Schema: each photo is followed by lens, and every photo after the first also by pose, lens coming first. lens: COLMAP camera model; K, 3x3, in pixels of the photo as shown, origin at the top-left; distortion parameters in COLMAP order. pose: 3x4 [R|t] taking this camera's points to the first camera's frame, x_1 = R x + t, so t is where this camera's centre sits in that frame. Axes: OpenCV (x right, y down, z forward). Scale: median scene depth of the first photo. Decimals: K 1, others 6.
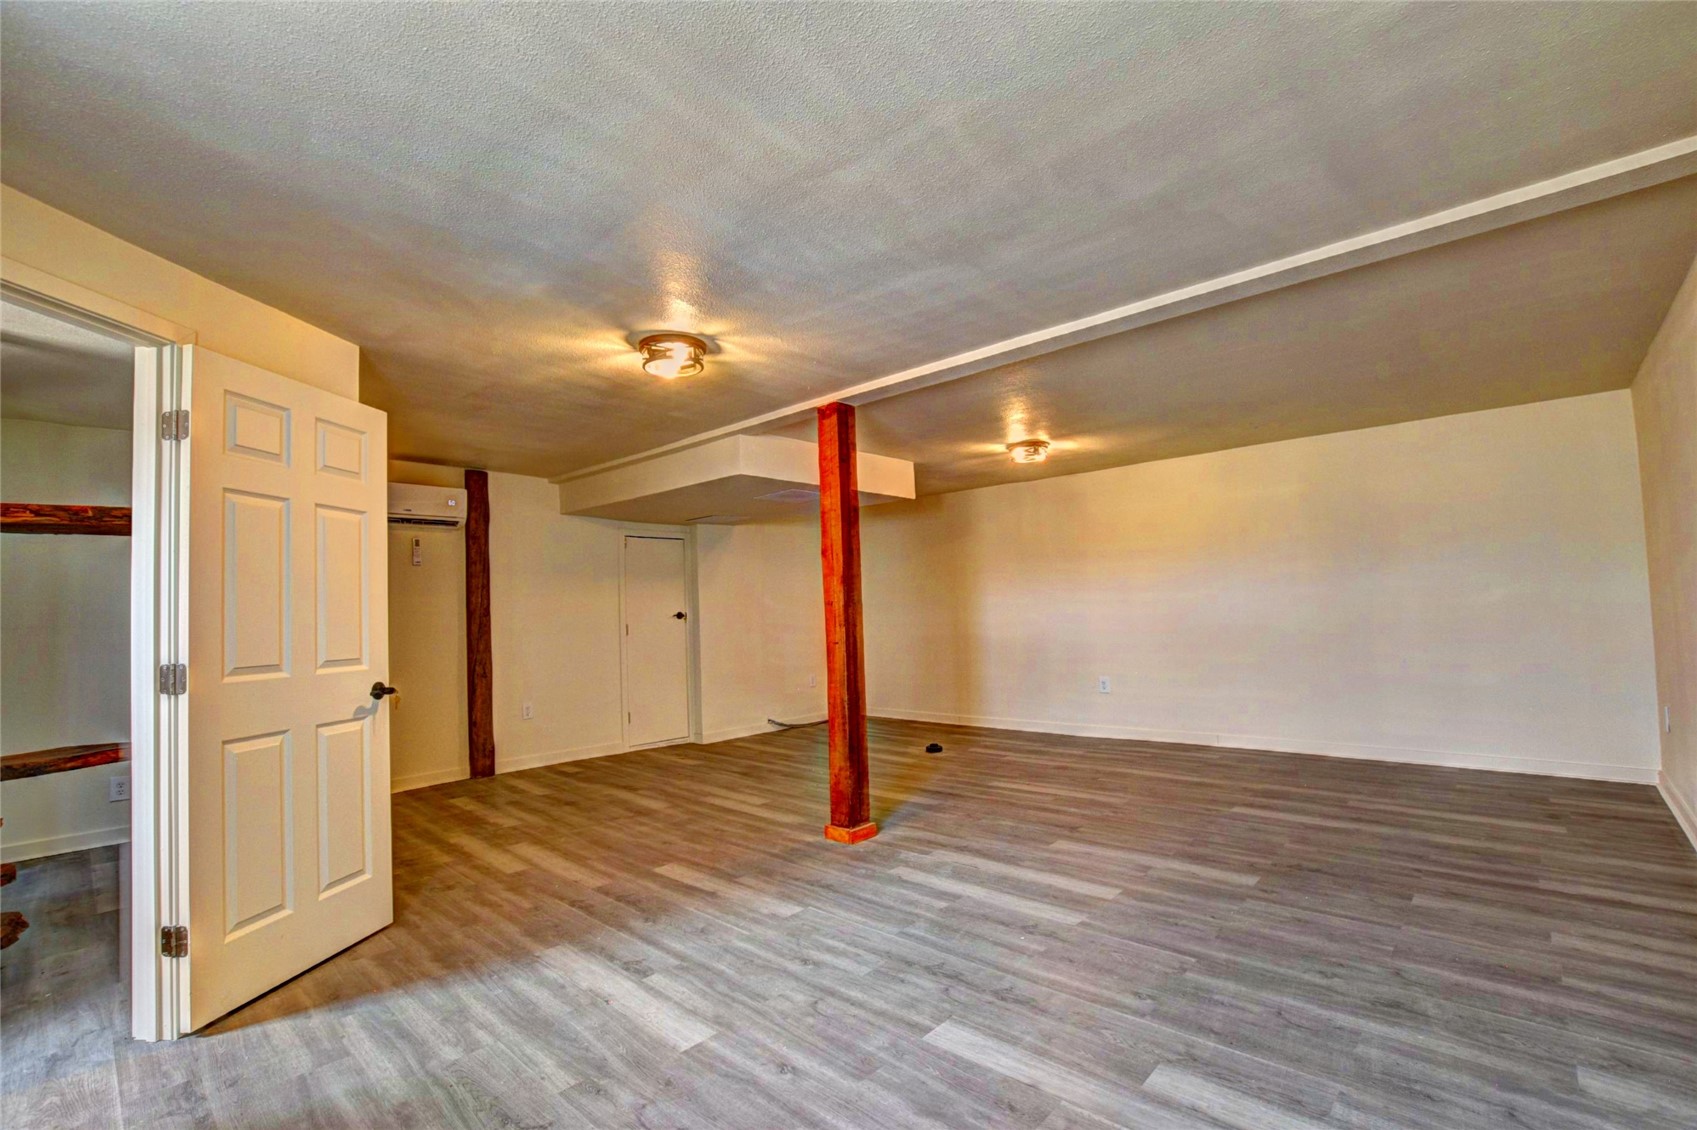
lens RADIAL K [[749.9, 0, 851.9], [0, 749.9, 571.2], [0, 0, 1]] dist [-0.035087, 0.006327]
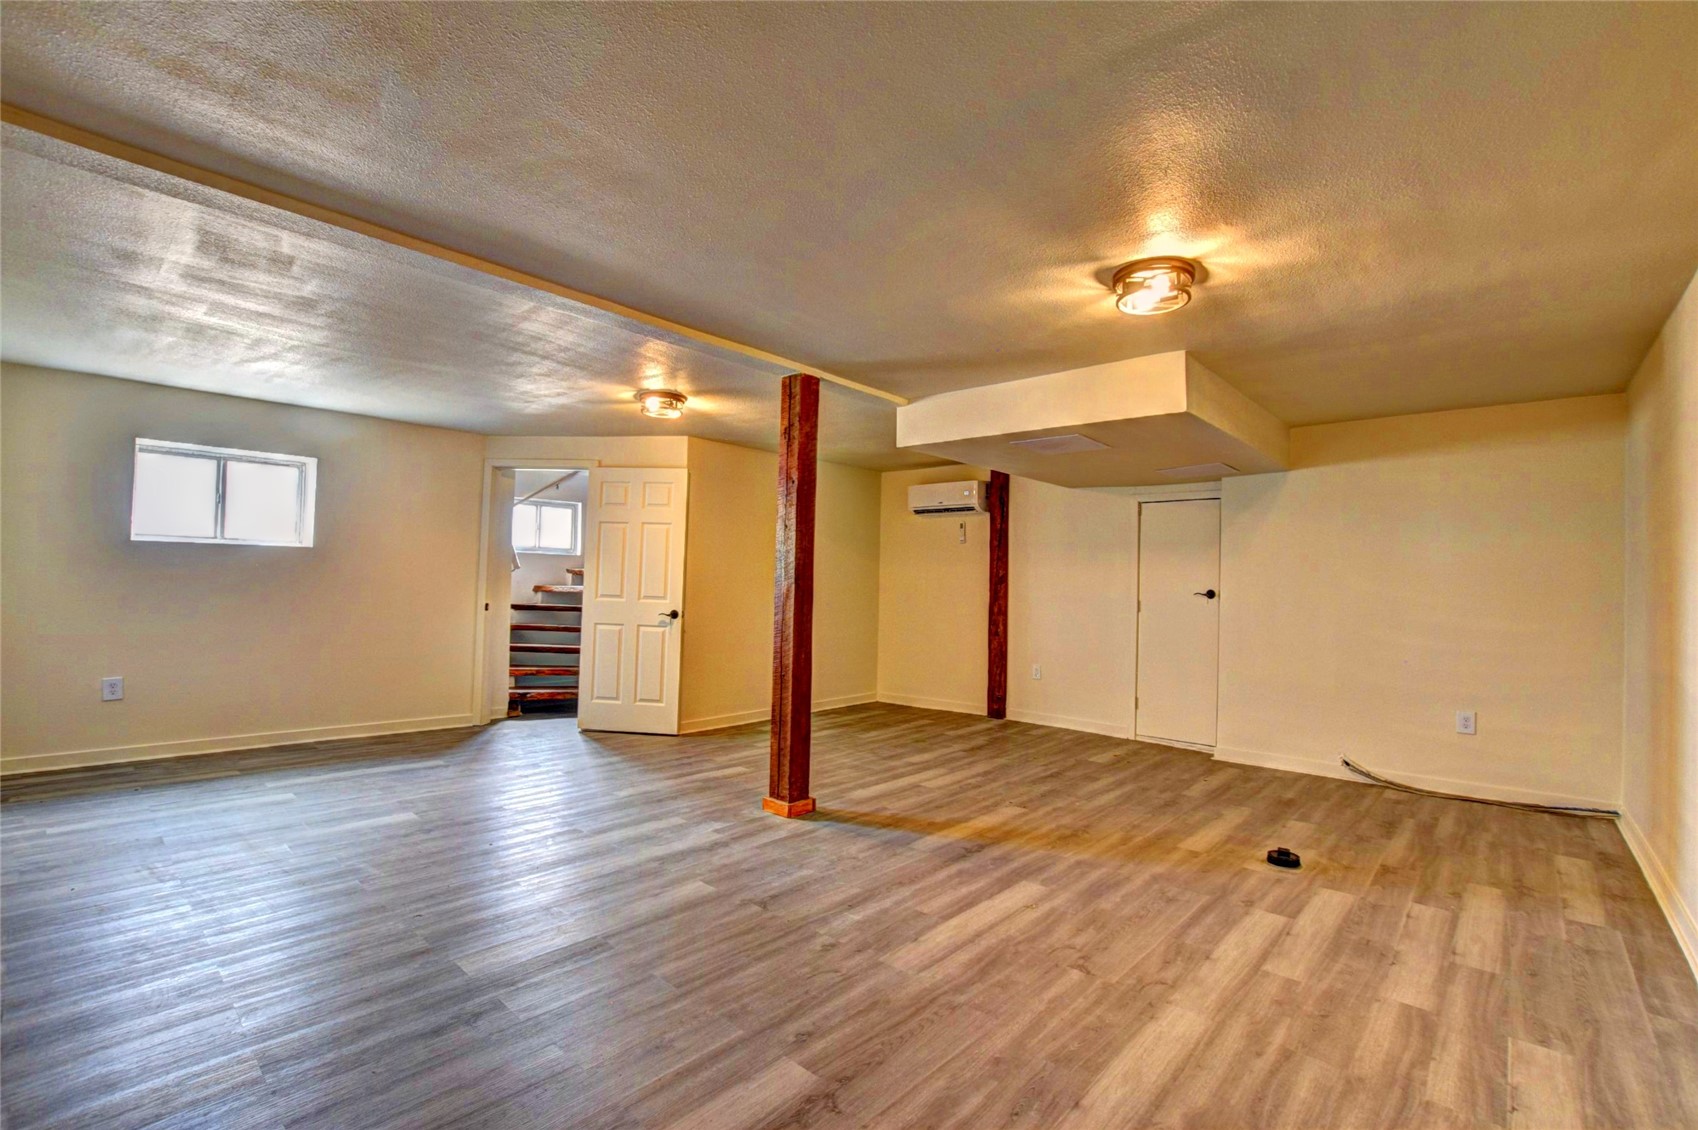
lens RADIAL K [[750.4, 0, 852.4], [0, 750.4, 571.2], [0, 0, 1]] dist [-0.035087, 0.006327]
pose [[0.011626, 0.015323, -0.999815, 0.922905], [0.026216, 0.999534, 0.015624, 0.021234], [0.999589, -0.026392, 0.011219, 1.005588]]
